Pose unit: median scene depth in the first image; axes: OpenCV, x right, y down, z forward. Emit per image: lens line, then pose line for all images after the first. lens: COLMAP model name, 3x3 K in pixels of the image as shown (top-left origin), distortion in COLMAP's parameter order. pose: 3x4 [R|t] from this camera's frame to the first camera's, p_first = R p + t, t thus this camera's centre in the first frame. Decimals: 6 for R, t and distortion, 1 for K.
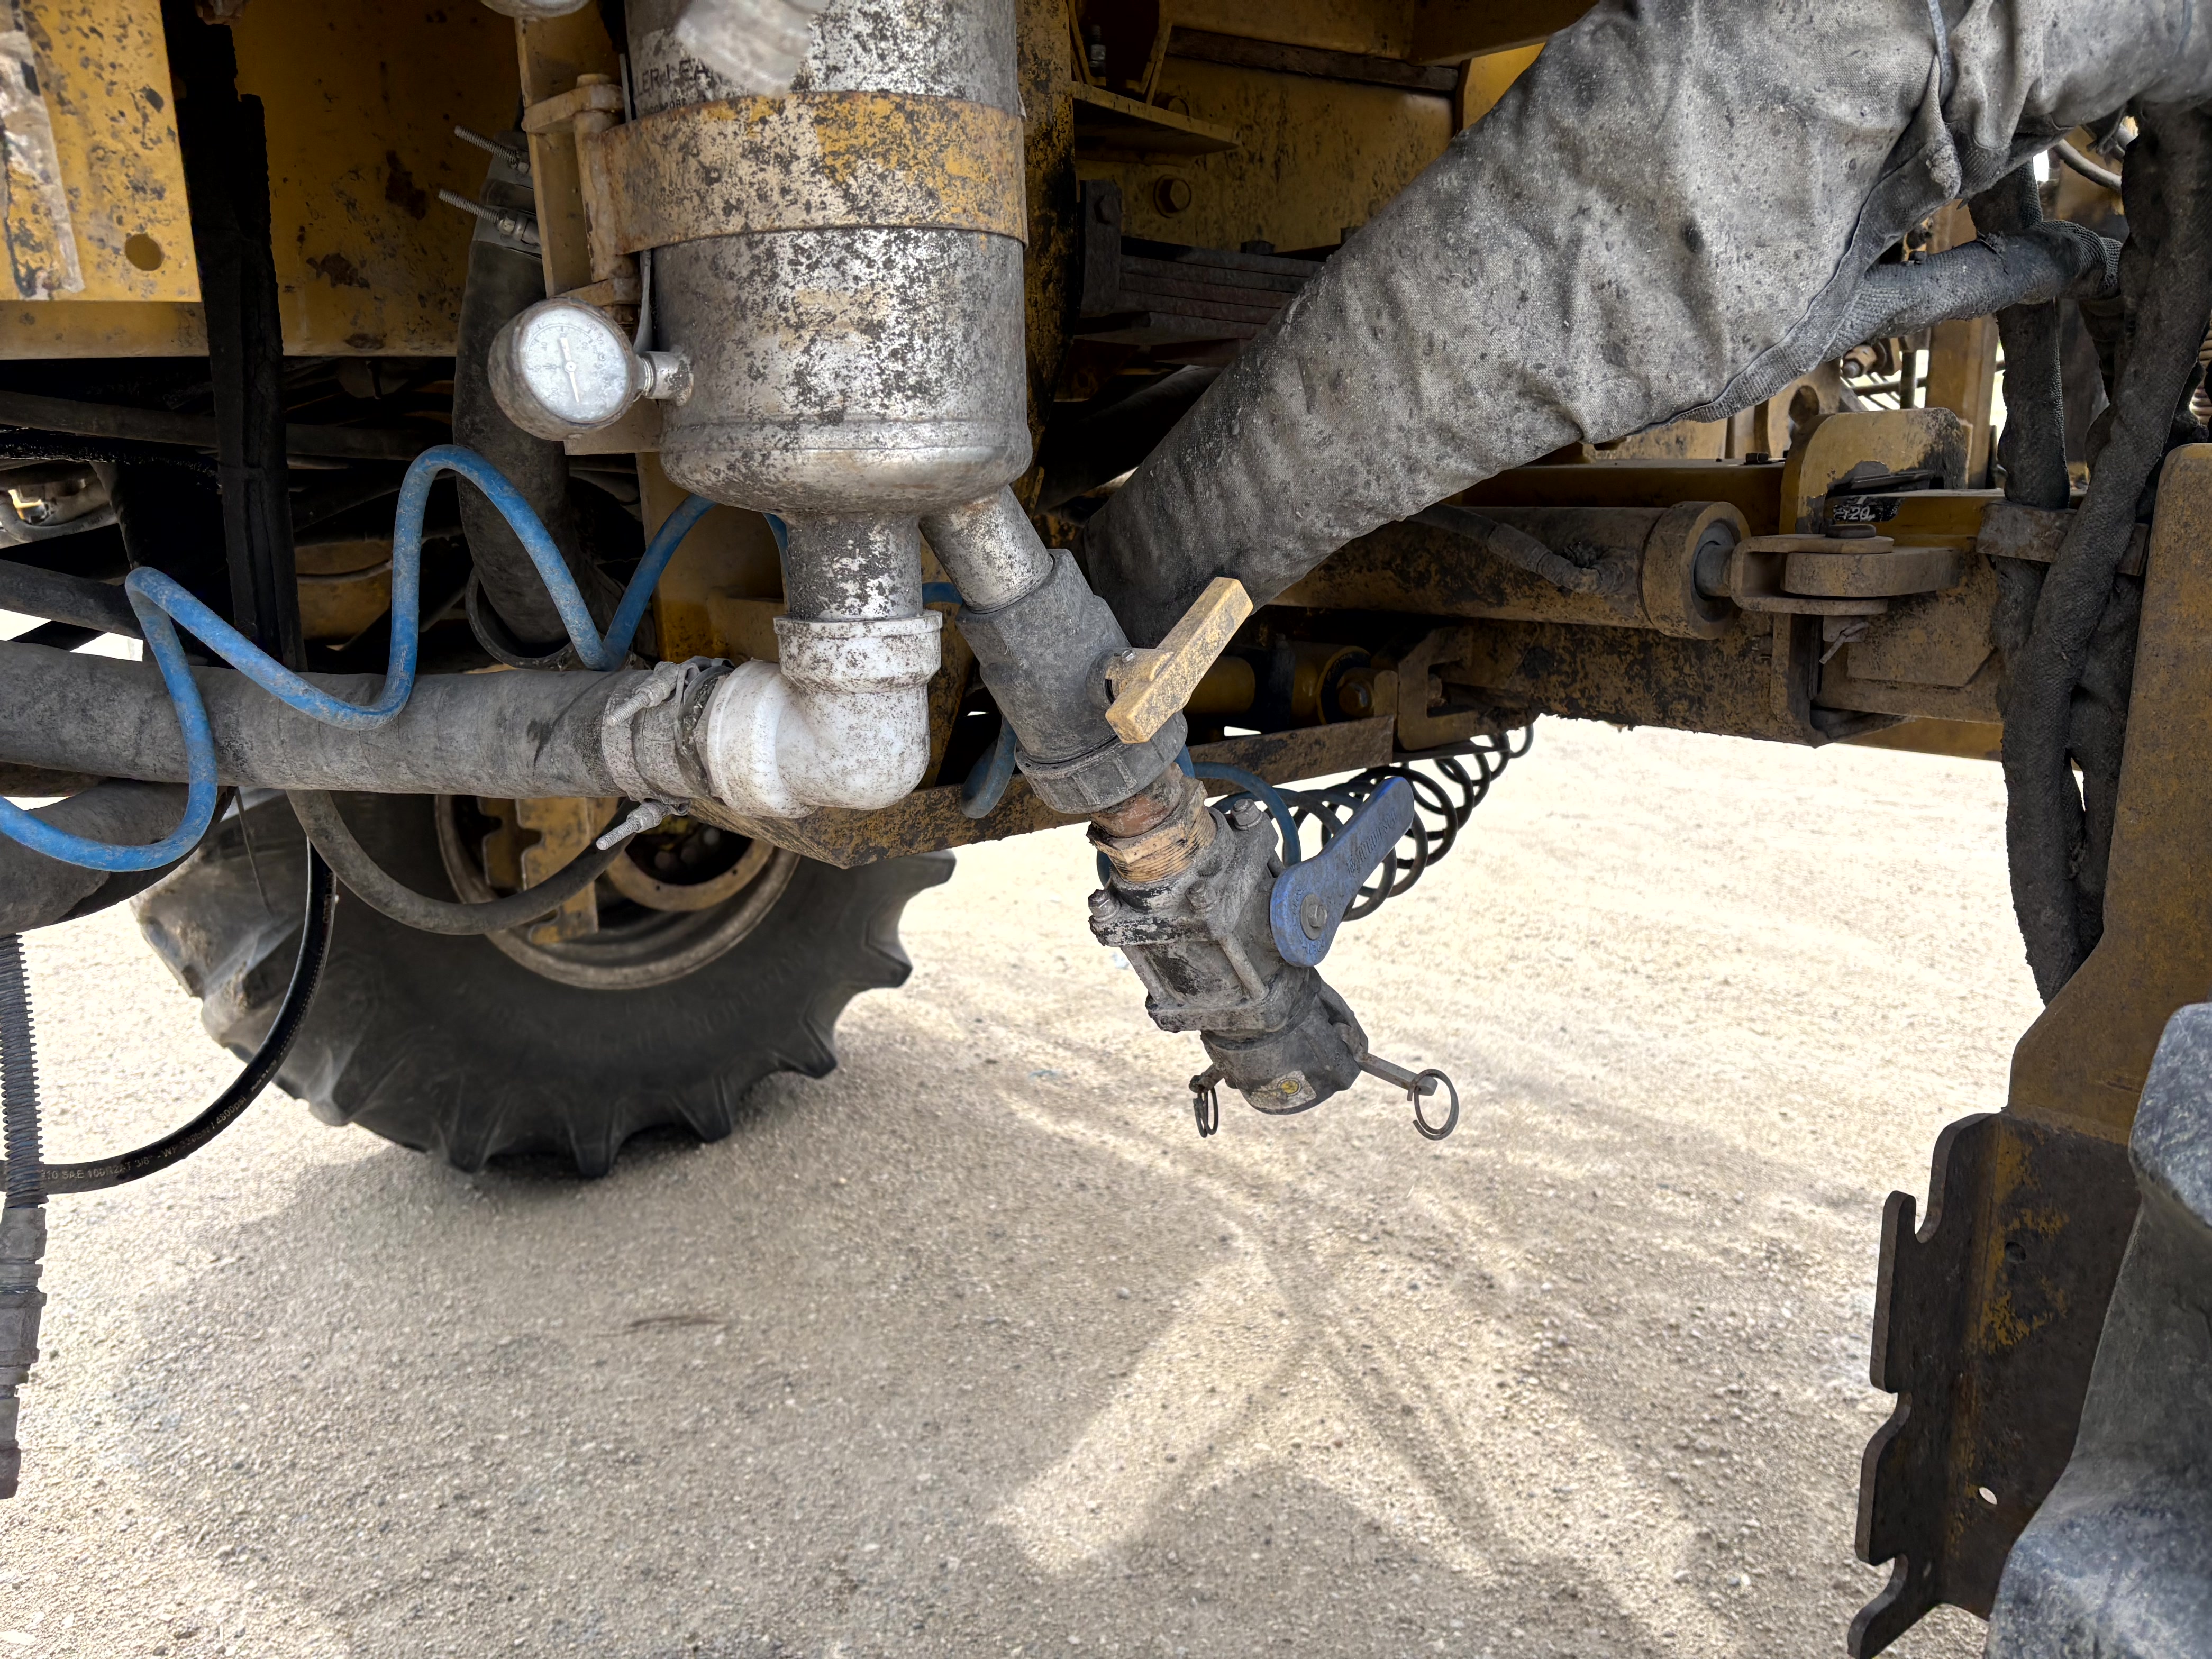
lens RADIAL K [[1655.7, 0, 1115.2], [0, 1655.7, 836.1], [0, 0, 1]] dist [0.061114, -0.065835]
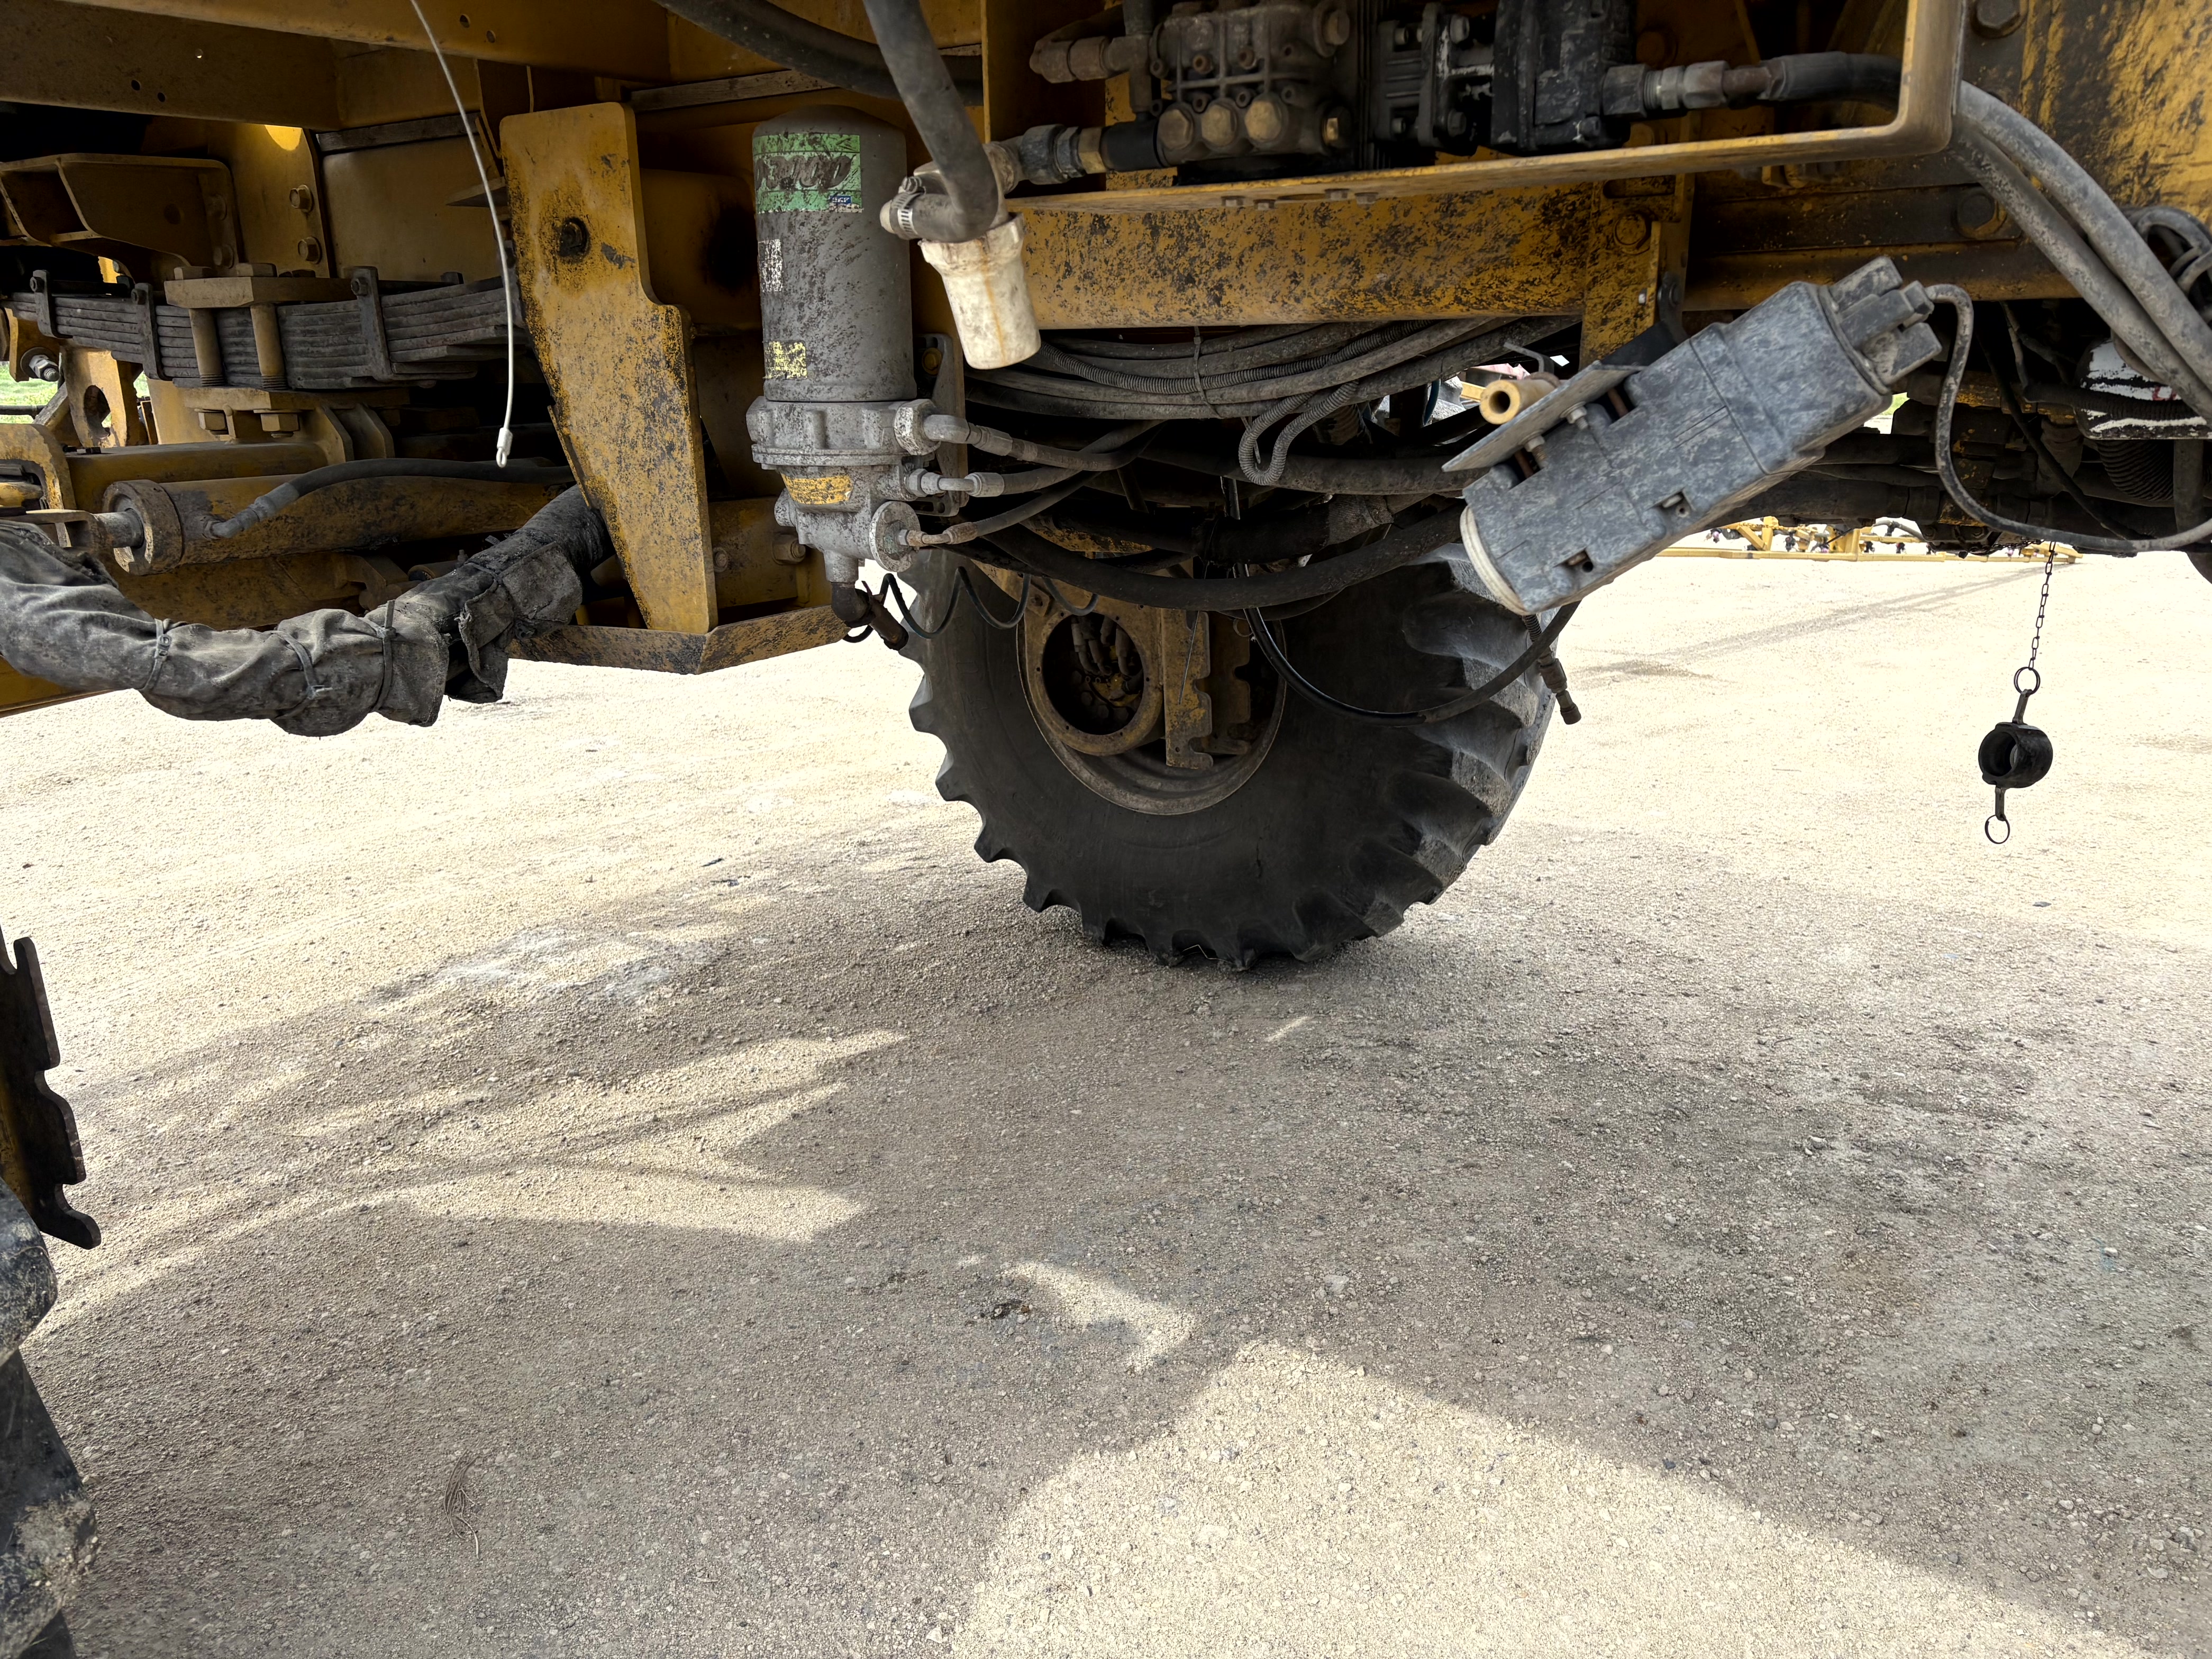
lens RADIAL K [[1655.7, 0, 1076.9], [0, 1655.7, 831.5], [0, 0, 1]] dist [0.061114, -0.065835]
pose [[-0.259826, -0.231111, 0.937592, -1.101483], [0.271161, 0.914410, 0.300542, -0.178426], [-0.926802, 0.332327, -0.174919, 0.825892]]
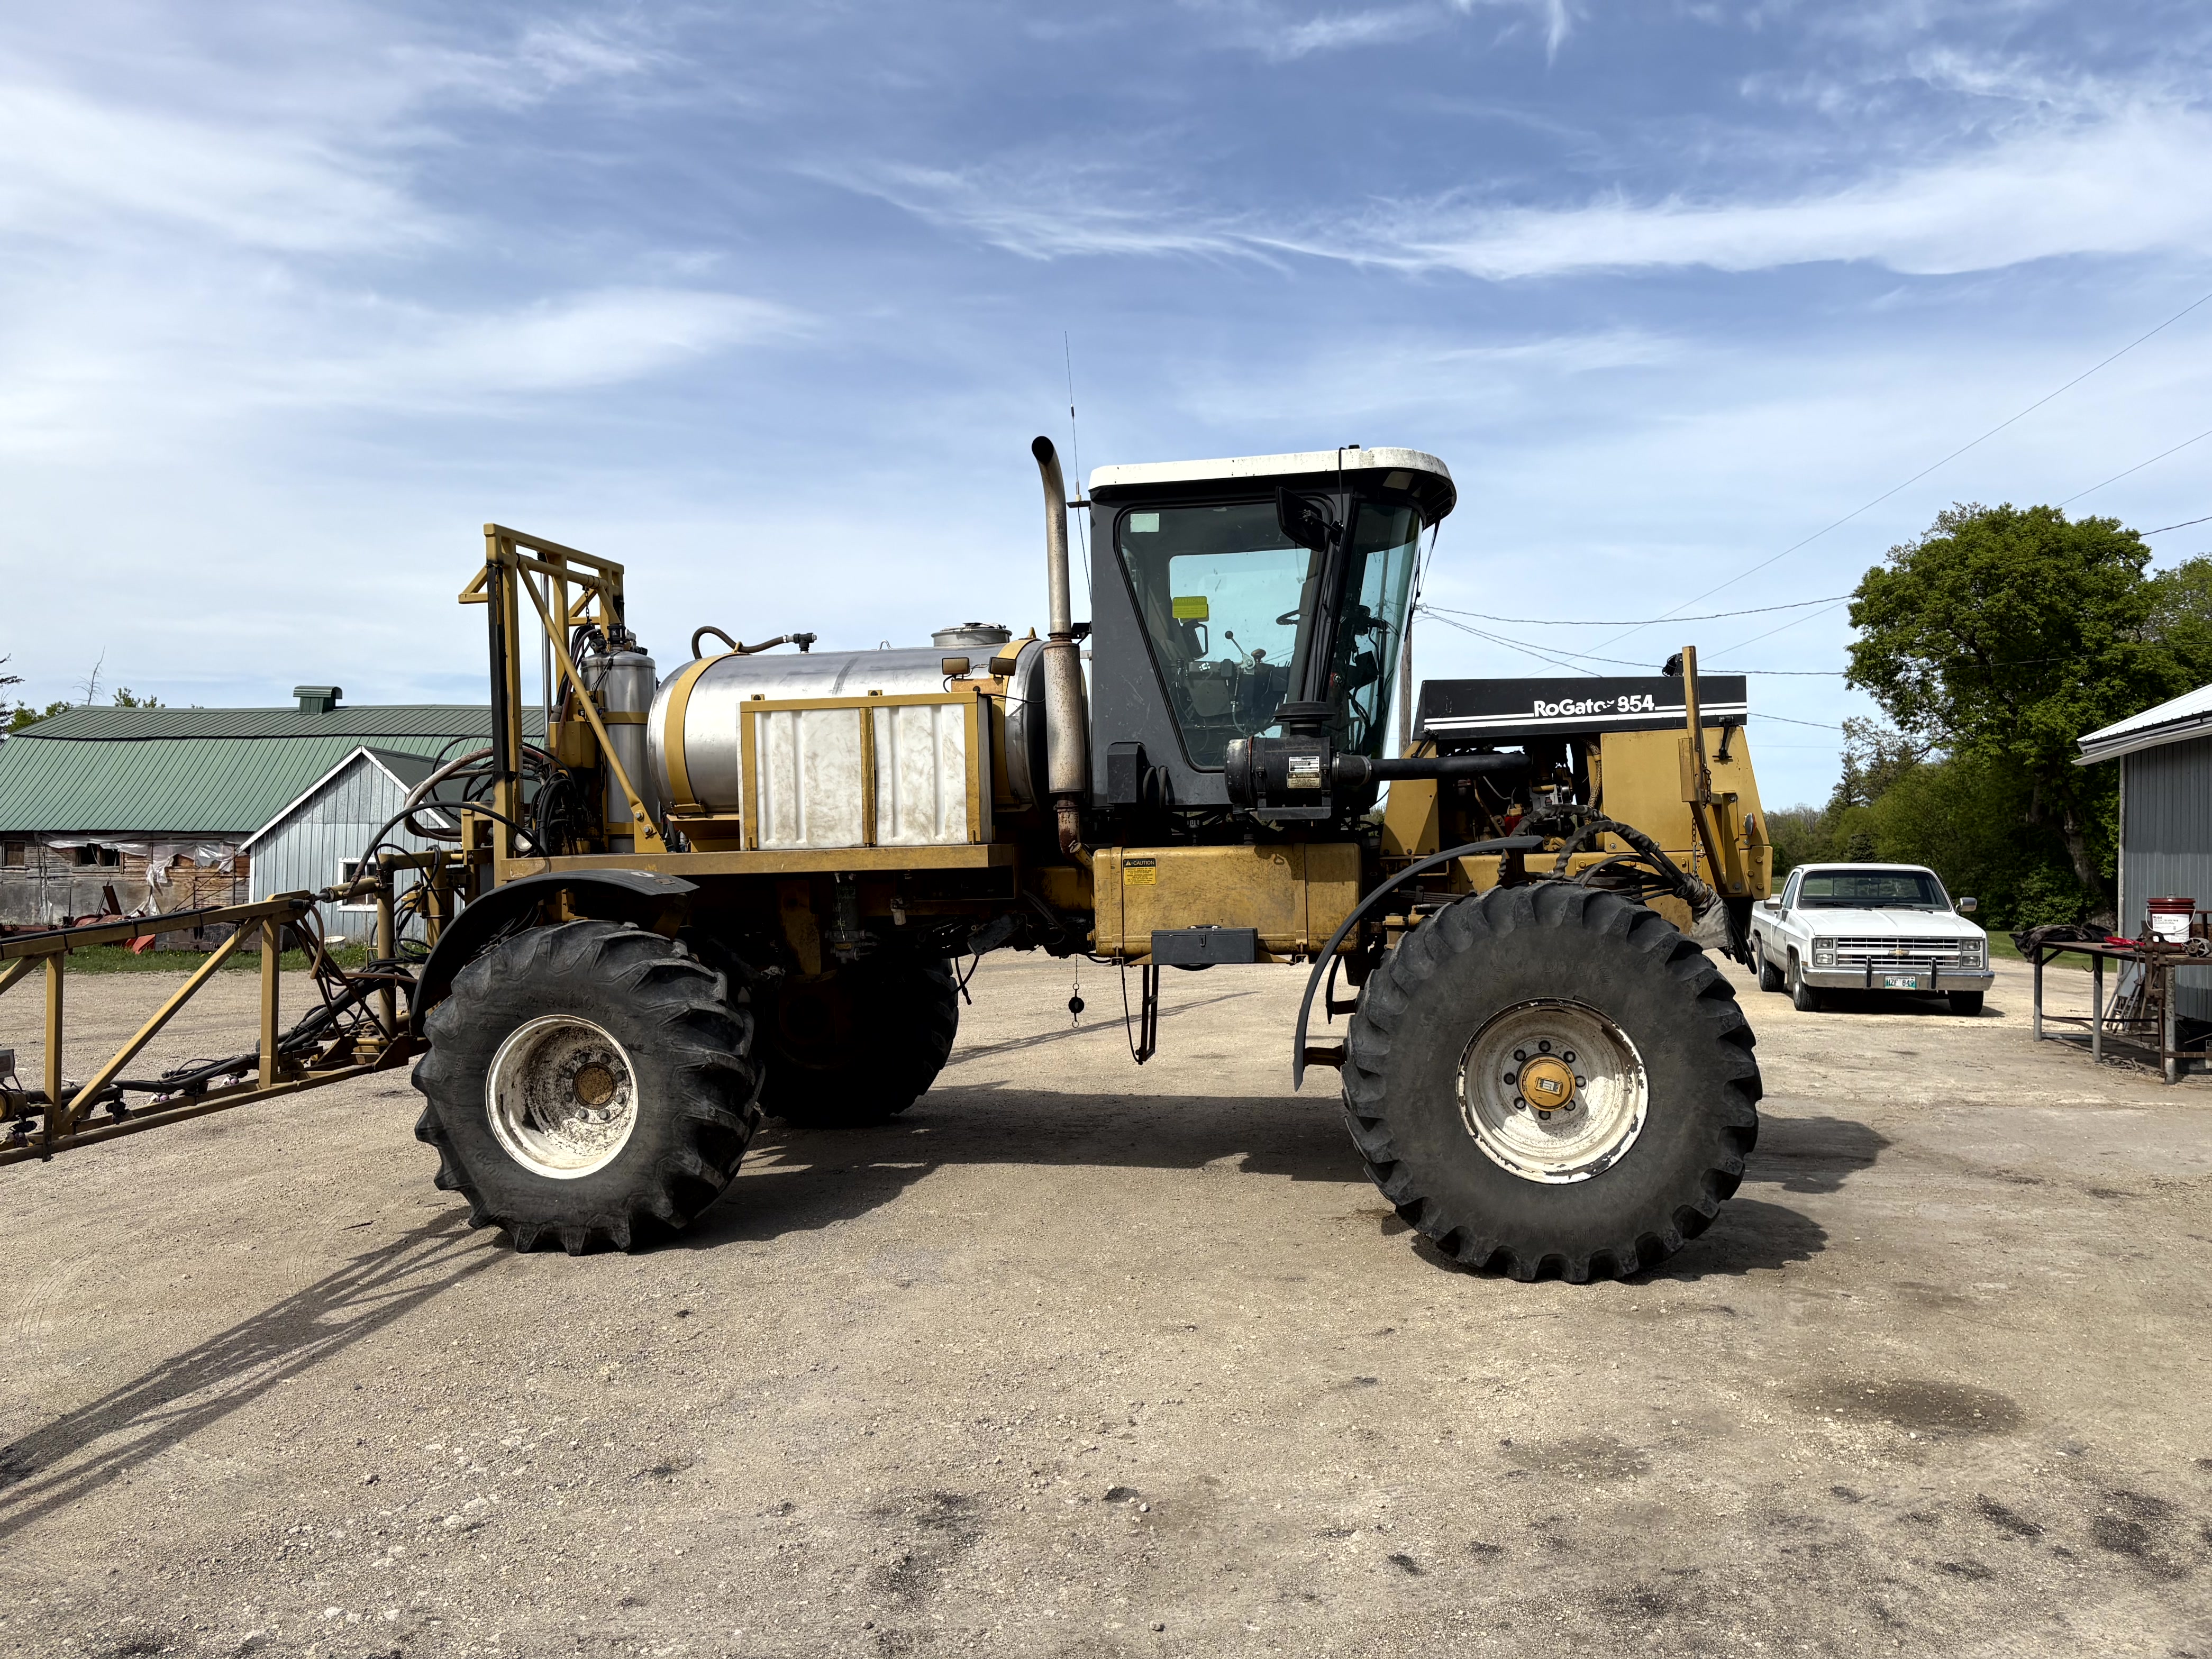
lens RADIAL K [[1655.7, 0, 1083.6], [0, 1655.7, 825.8], [0, 0, 1]] dist [0.061114, -0.065835]
pose [[-0.627035, 0.053311, 0.777164, -3.535194], [0.242764, 0.961346, 0.129922, -0.716100], [-0.740198, 0.270133, -0.615740, 2.493313]]
